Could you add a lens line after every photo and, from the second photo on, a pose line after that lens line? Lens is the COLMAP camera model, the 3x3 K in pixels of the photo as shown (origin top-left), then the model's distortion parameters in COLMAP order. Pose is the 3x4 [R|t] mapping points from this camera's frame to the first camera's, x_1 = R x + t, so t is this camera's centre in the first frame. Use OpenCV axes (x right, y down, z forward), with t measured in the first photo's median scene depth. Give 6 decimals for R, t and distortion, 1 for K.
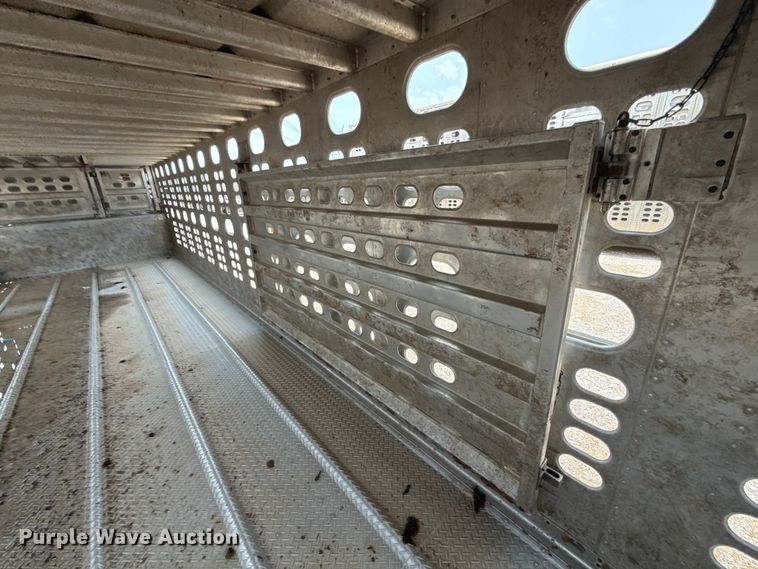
lens RADIAL K [[304.9, 0, 380.6], [0, 304.9, 284.5], [0, 0, 1]] dist [0.001116, 0.000064]
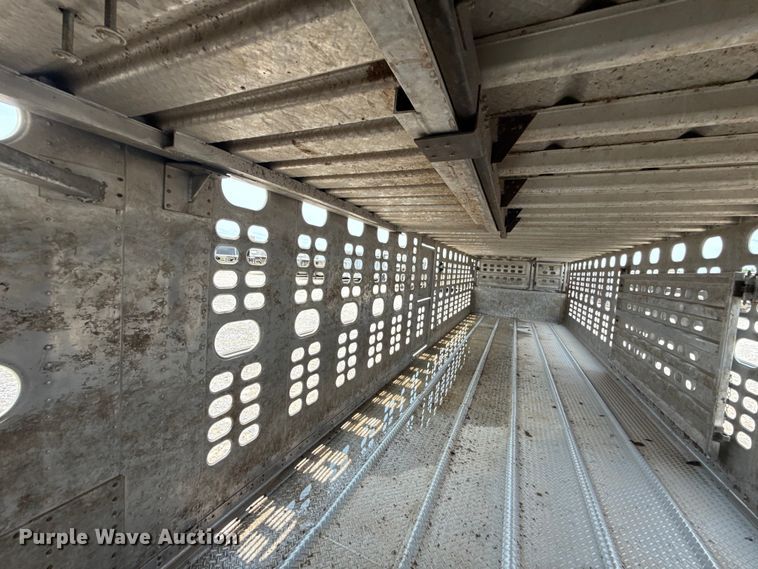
lens RADIAL K [[304.9, 0, 380.6], [0, 304.9, 284.5], [0, 0, 1]] dist [0.001116, 0.000064]
pose [[0.402033, 0.121574, -0.907518, 0.365541], [-0.370350, 0.928042, -0.039743, 0.169654], [0.837383, 0.352077, 0.418129, -0.544299]]
